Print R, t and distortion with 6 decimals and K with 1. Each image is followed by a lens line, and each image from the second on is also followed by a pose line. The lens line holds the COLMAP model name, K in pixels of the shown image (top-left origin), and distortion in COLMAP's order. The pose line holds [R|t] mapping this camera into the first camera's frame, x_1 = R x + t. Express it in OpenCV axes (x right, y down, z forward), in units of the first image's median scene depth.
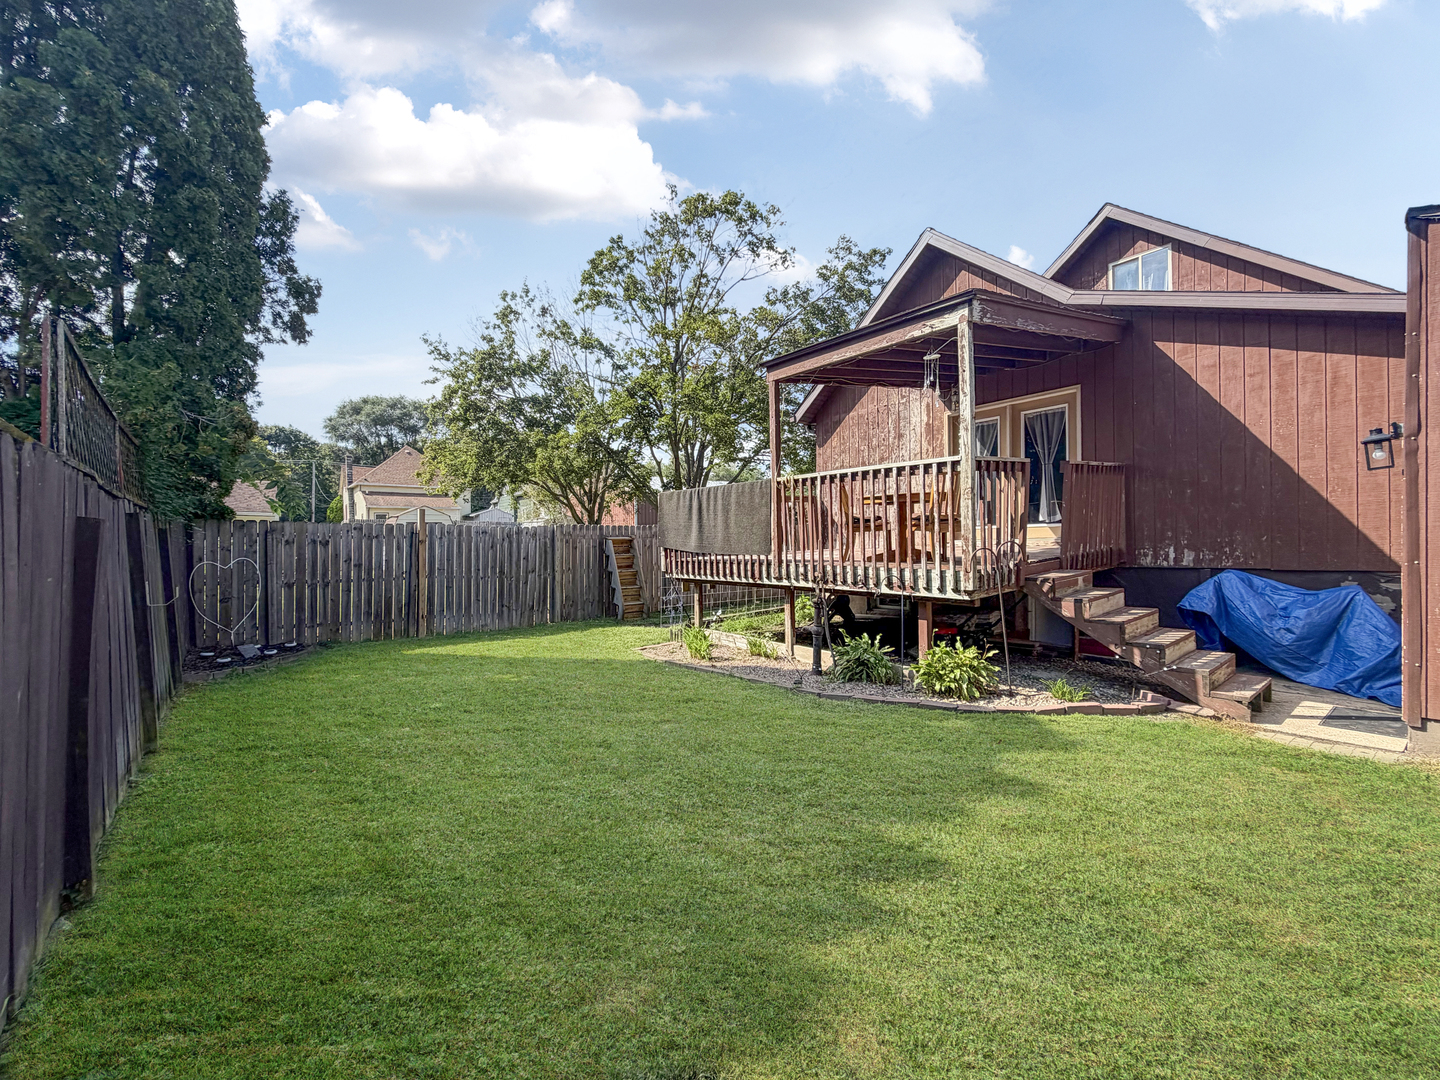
lens RADIAL K [[586.1, 0, 720.0], [0, 586.1, 540.0], [0, 0, 1]] dist [0.000135, -0.000779]
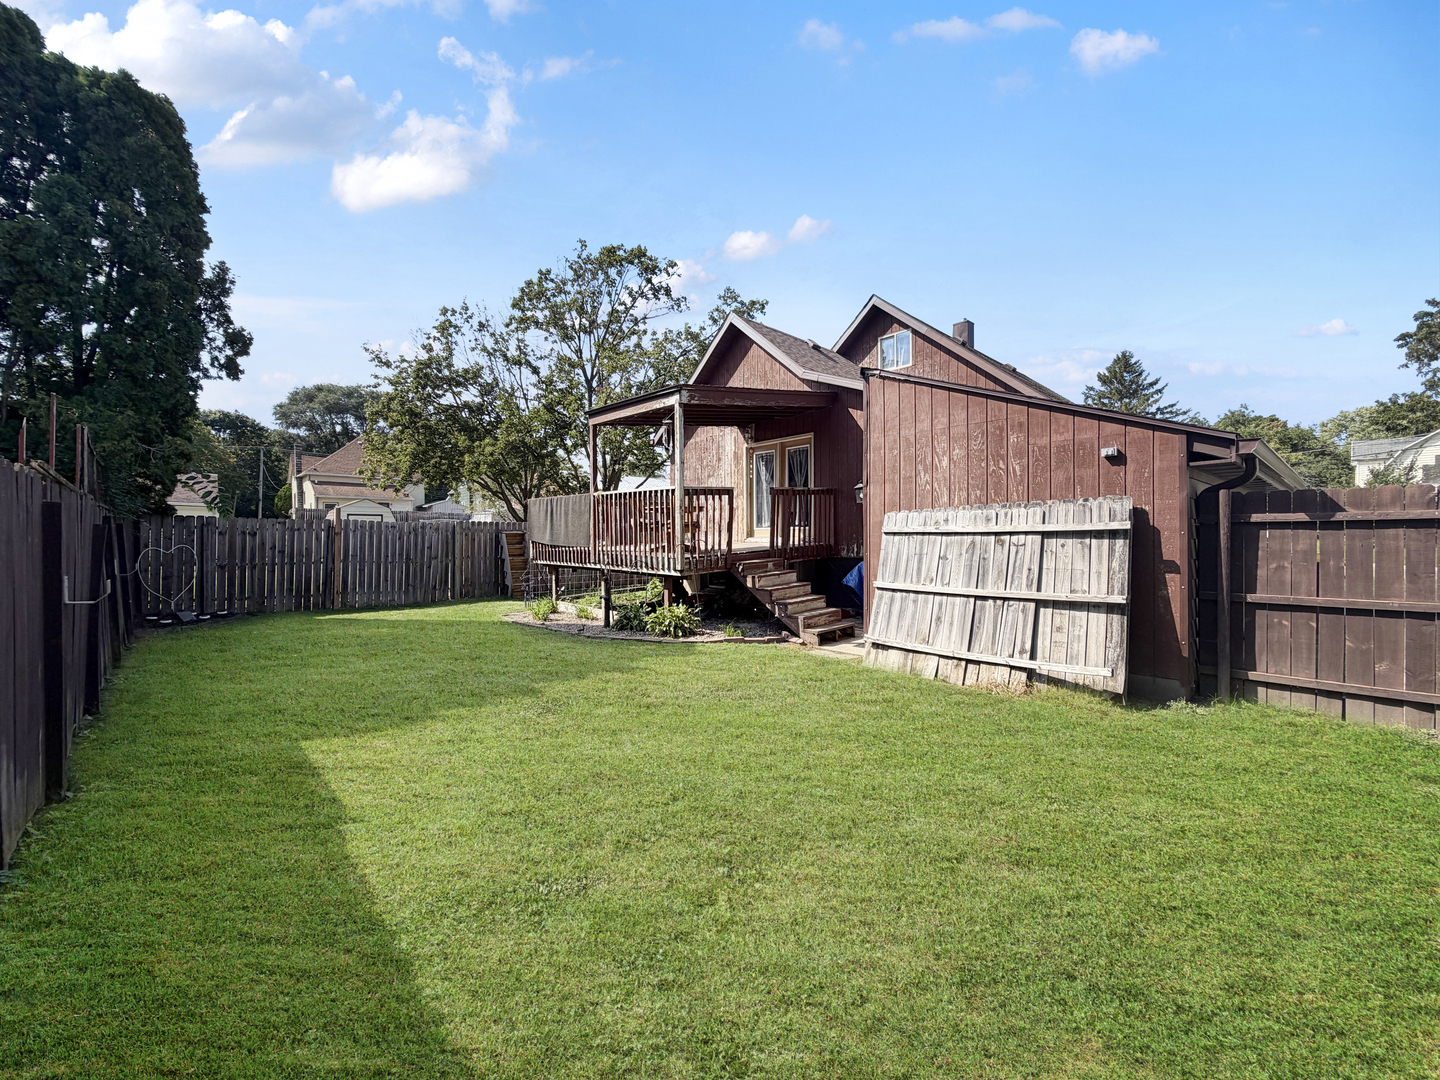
lens RADIAL K [[551.7, 0, 735.5], [0, 551.7, 530.8], [0, 0, 1]] dist [-0.000943, 0.000533]
pose [[0.994450, 0.012845, 0.104427, 0.248842], [-0.012392, 0.999911, -0.004979, -0.009242], [-0.104481, 0.003657, 0.994520, -0.309414]]
